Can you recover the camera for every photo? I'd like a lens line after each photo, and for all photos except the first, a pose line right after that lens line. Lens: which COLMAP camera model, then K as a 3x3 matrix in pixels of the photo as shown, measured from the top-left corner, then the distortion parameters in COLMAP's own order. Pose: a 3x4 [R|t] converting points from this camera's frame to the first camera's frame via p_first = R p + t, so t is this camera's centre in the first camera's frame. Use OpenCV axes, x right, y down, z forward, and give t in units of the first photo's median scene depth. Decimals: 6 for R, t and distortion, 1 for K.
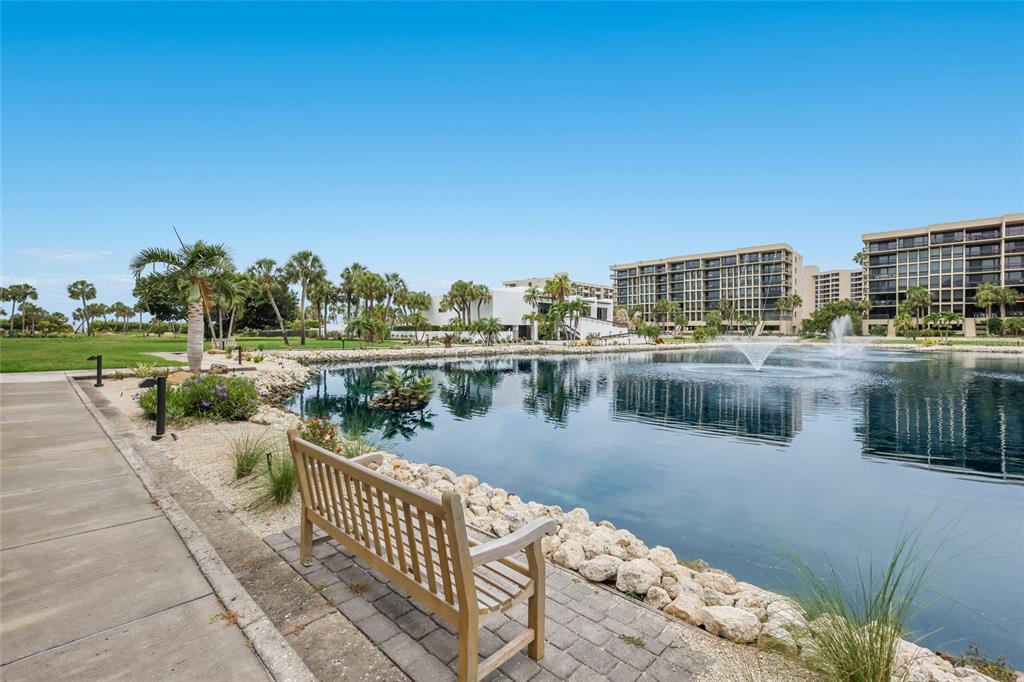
lens RADIAL K [[441.2, 0, 508.3], [0, 441.2, 330.7], [0, 0, 1]] dist [0.007397, 0.001297]
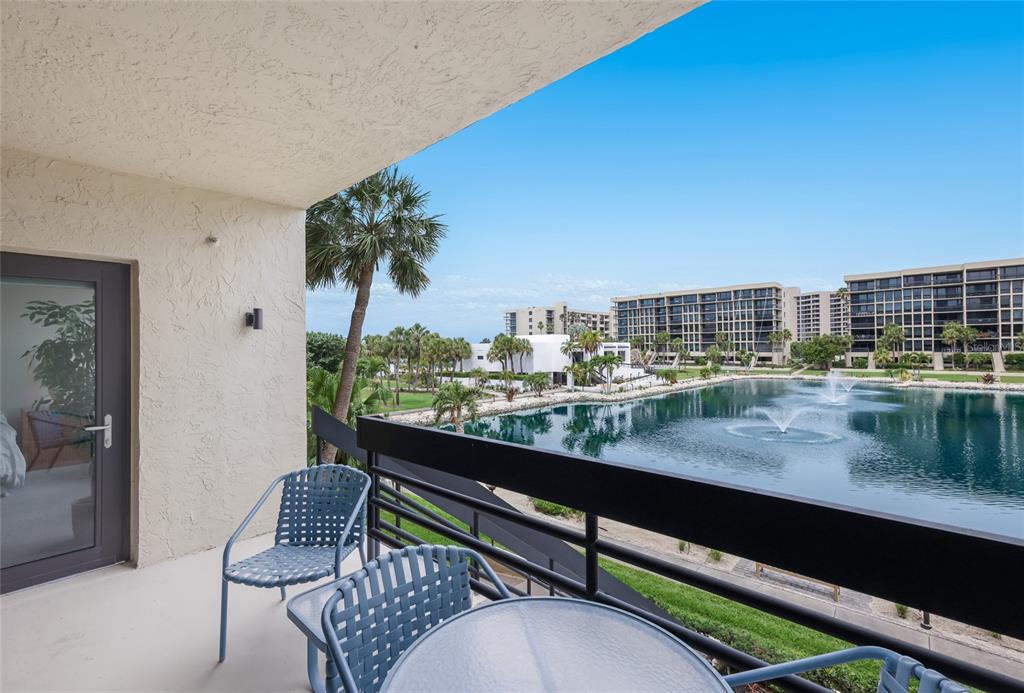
lens RADIAL K [[452.8, 0, 511.3], [0, 452.8, 345.0], [0, 0, 1]] dist [0.015676, 0.000834]
pose [[0.998595, -0.015513, 0.050671, -0.085379], [0.015723, 0.999869, -0.003741, -0.047268], [-0.050607, 0.004532, 0.998708, -0.089136]]
